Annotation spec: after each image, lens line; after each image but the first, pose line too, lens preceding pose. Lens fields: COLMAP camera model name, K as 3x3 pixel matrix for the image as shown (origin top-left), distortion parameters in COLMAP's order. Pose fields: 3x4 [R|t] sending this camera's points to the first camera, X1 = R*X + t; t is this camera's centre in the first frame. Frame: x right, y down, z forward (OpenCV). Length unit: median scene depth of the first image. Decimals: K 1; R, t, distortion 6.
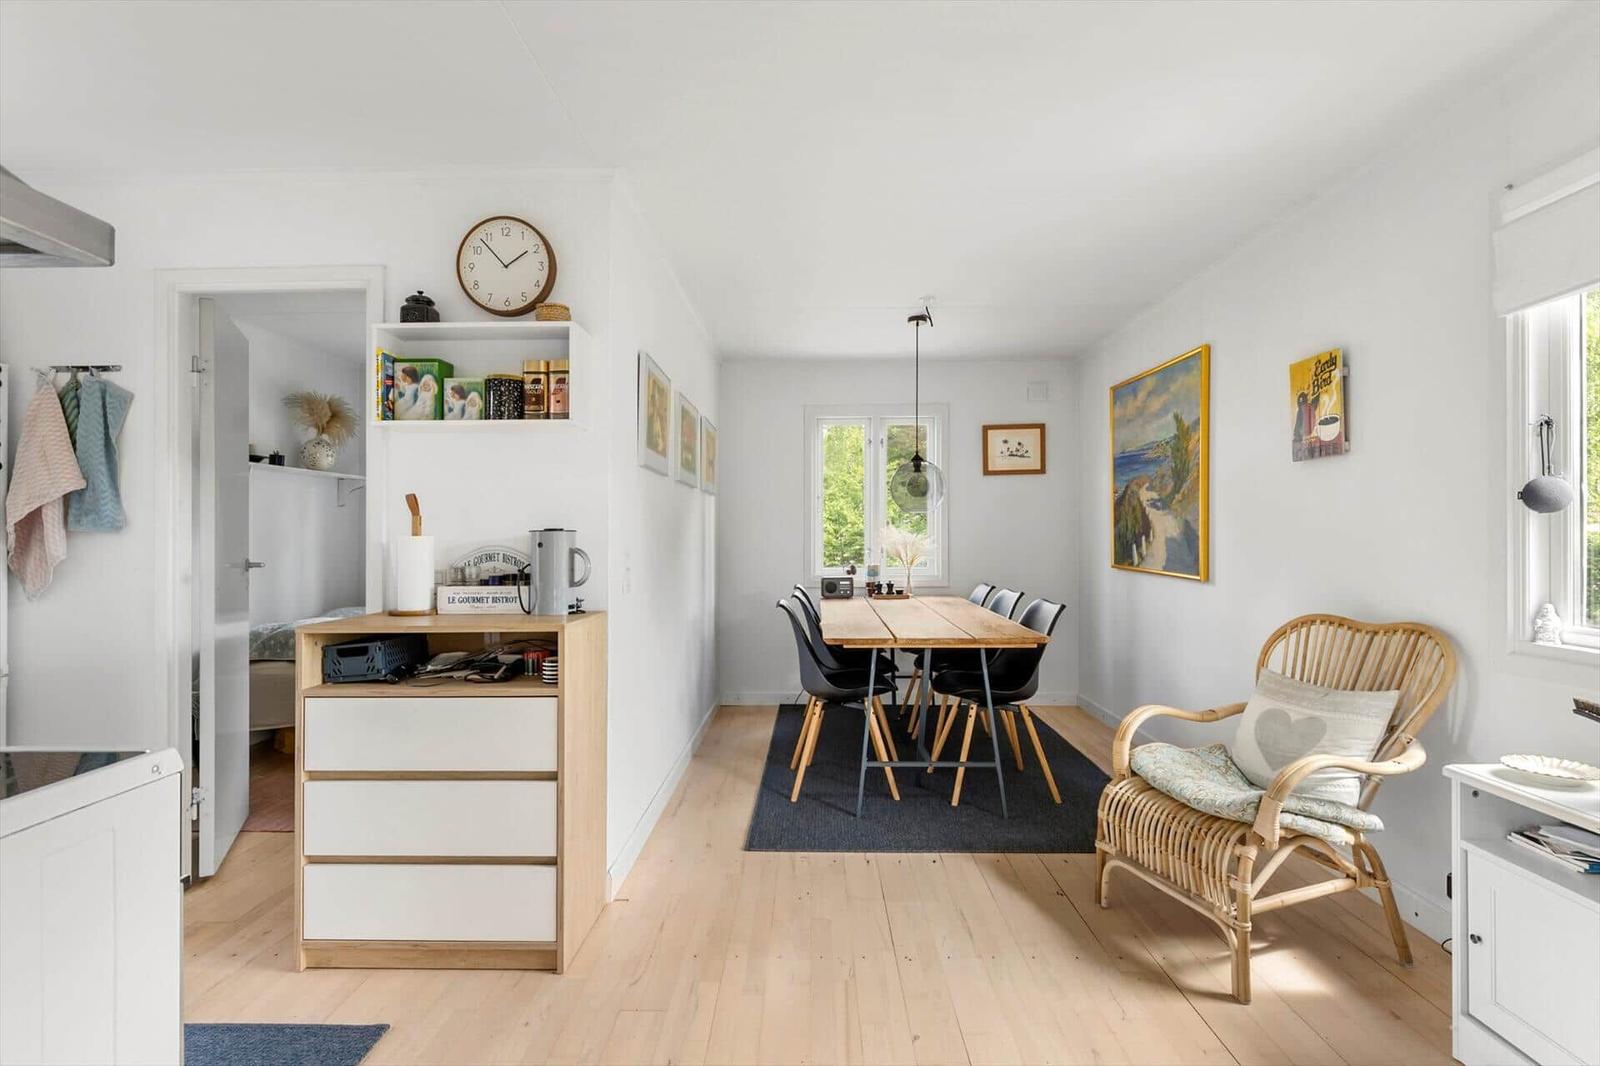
lens RADIAL K [[778.9, 0, 802.4], [0, 778.9, 529.7], [0, 0, 1]] dist [0.017283, -0.002220]
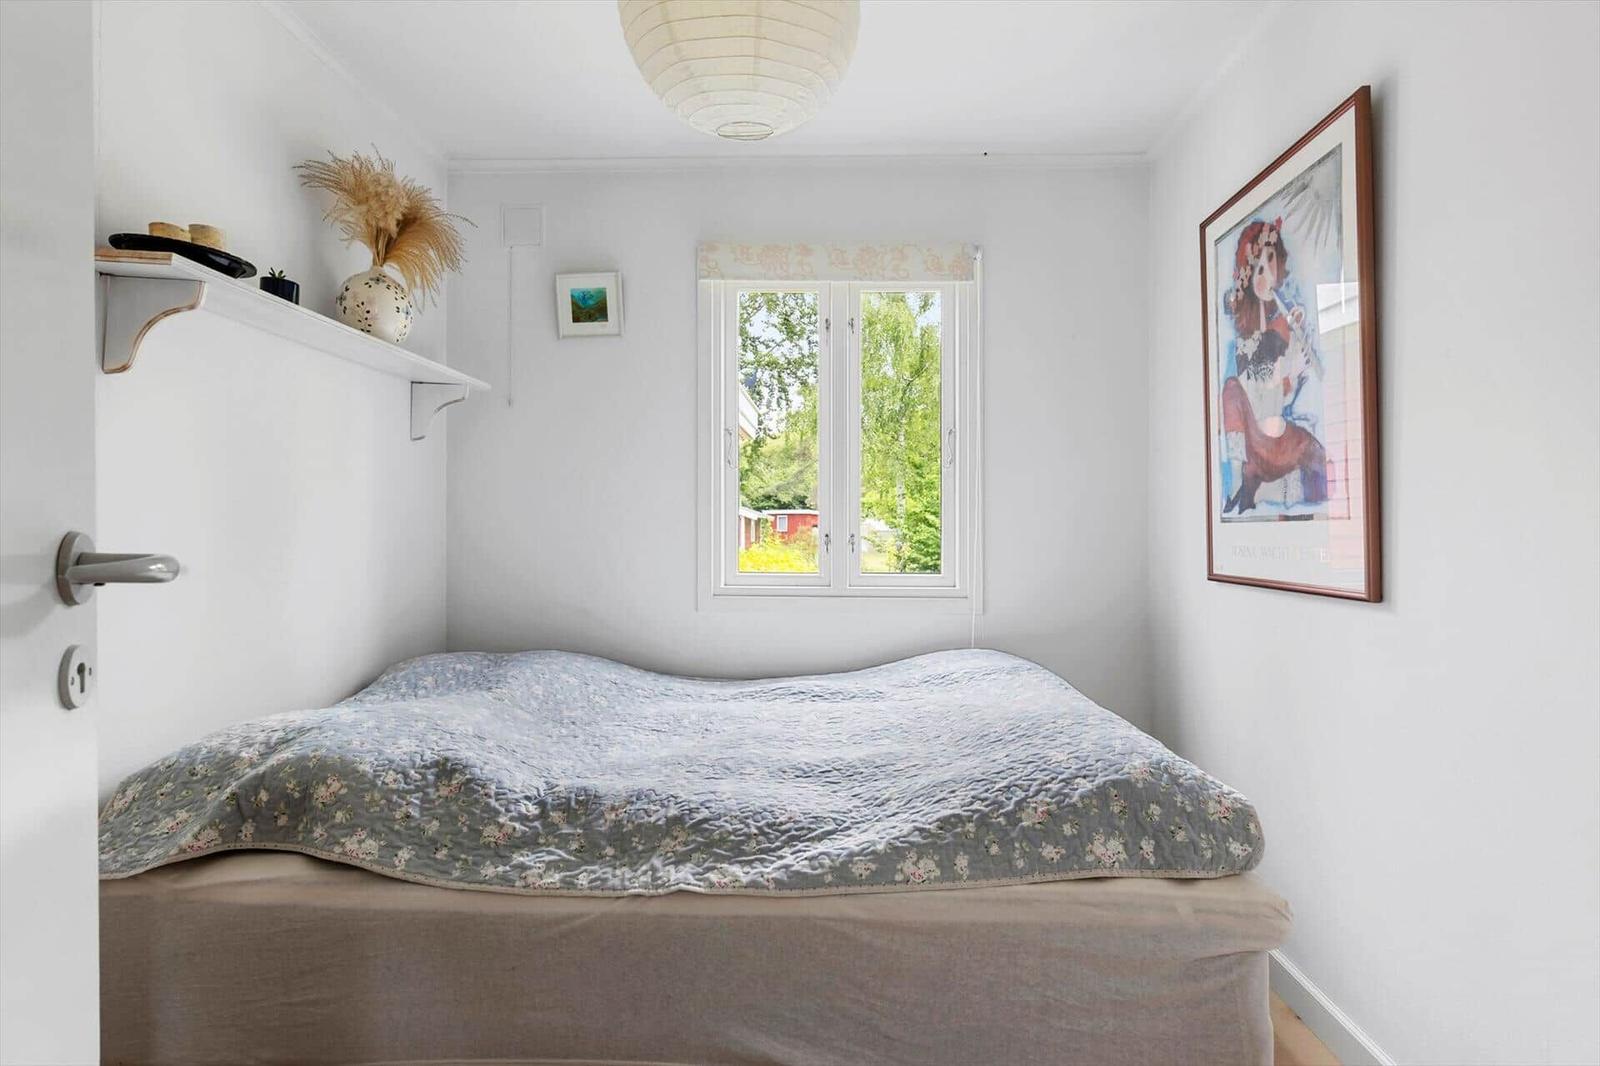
lens RADIAL K [[778.9, 0, 800.6], [0, 778.9, 531.5], [0, 0, 1]] dist [0.017283, -0.002220]
pose [[0.999738, -0.002715, -0.022743, -0.254559], [0.002880, 0.999970, 0.007206, 0.016919], [0.022723, -0.007270, 0.999715, 0.389379]]
